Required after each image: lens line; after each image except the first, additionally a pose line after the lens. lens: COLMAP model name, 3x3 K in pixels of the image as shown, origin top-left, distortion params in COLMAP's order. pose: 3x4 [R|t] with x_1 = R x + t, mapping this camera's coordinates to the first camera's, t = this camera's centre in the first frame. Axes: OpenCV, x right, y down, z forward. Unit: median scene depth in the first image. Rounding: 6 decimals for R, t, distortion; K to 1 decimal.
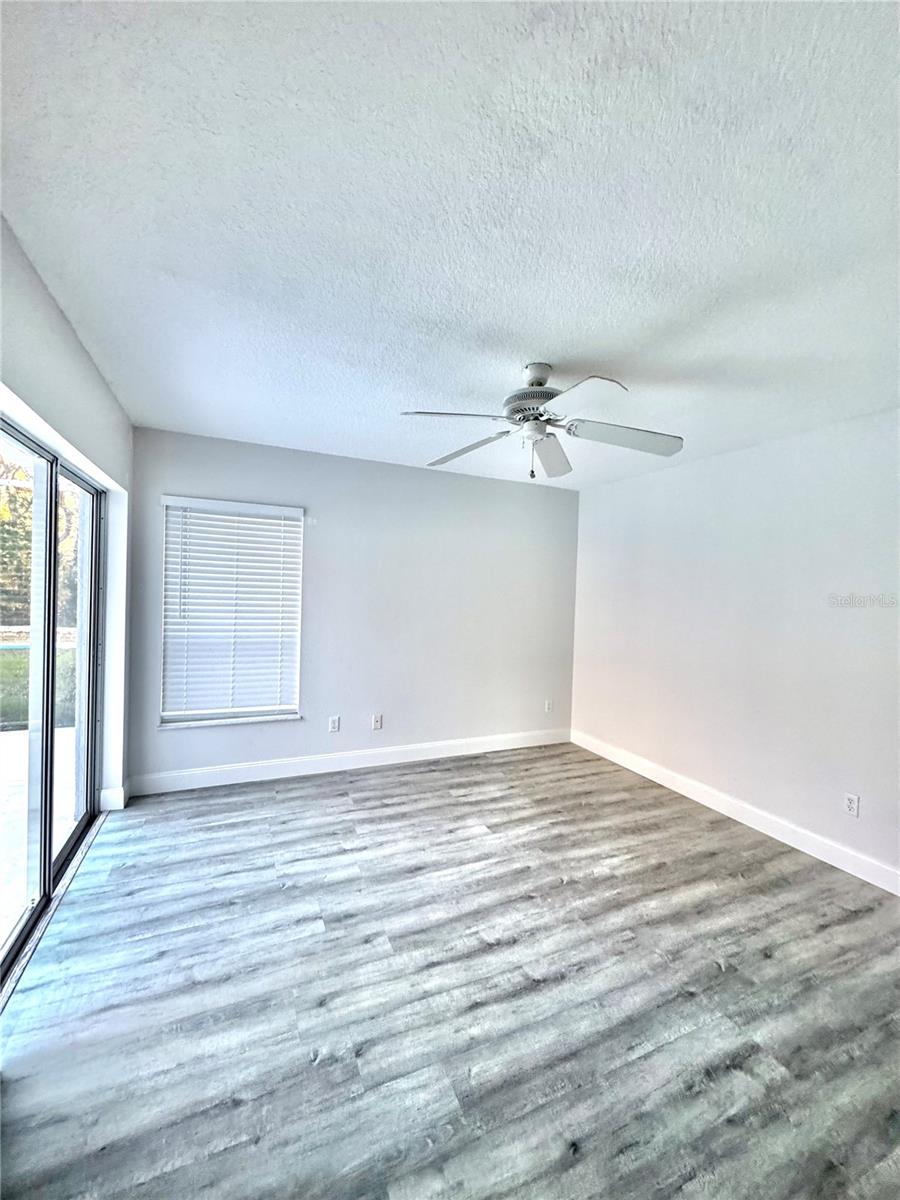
lens RADIAL K [[480.4, 0, 450.8], [0, 480.4, 599.3], [0, 0, 1]] dist [-0.001616, 0.000329]
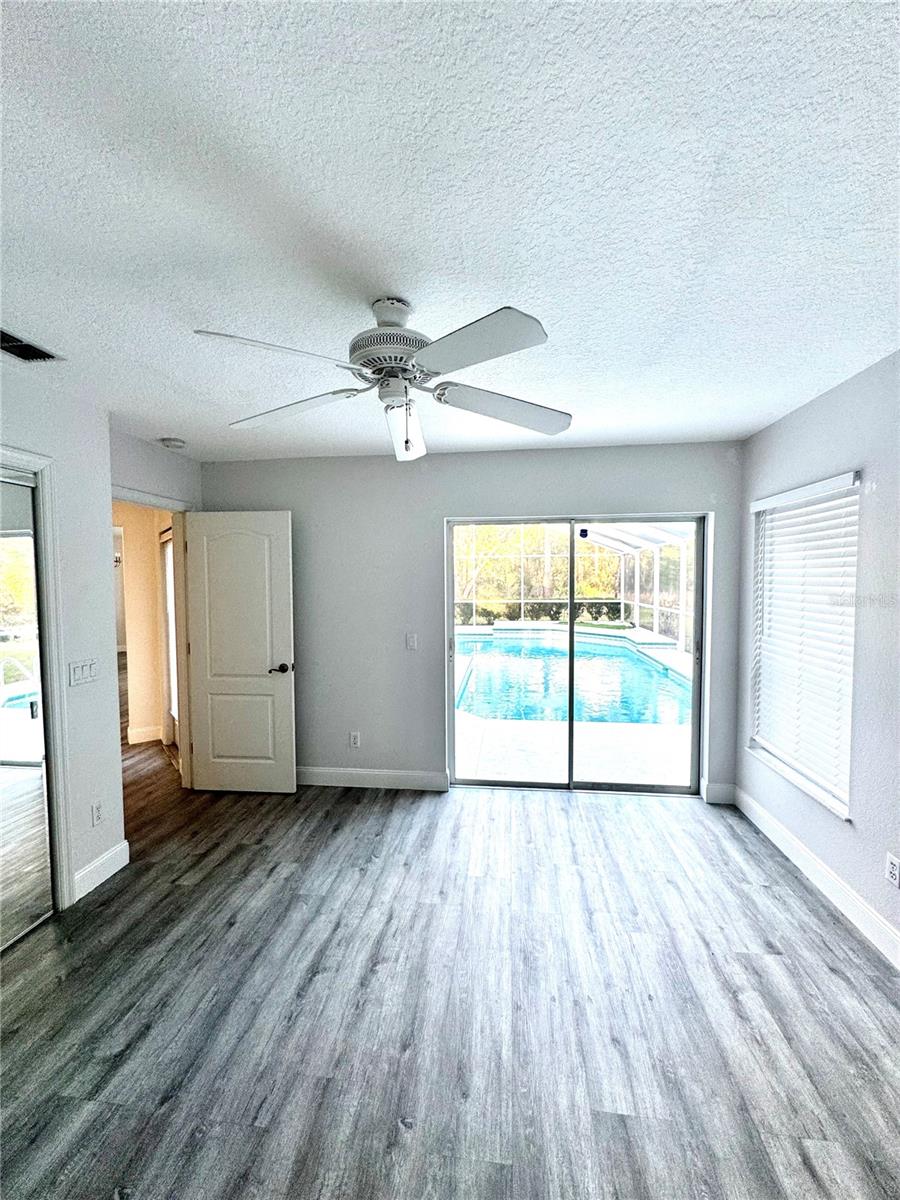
lens RADIAL K [[480.4, 0, 450.8], [0, 480.4, 599.3], [0, 0, 1]] dist [-0.001616, 0.000329]
pose [[-0.521891, 0.007464, -0.852979, 0.808902], [-0.025423, 0.999381, 0.024299, -0.056869], [0.852633, 0.034367, -0.521379, 1.562118]]
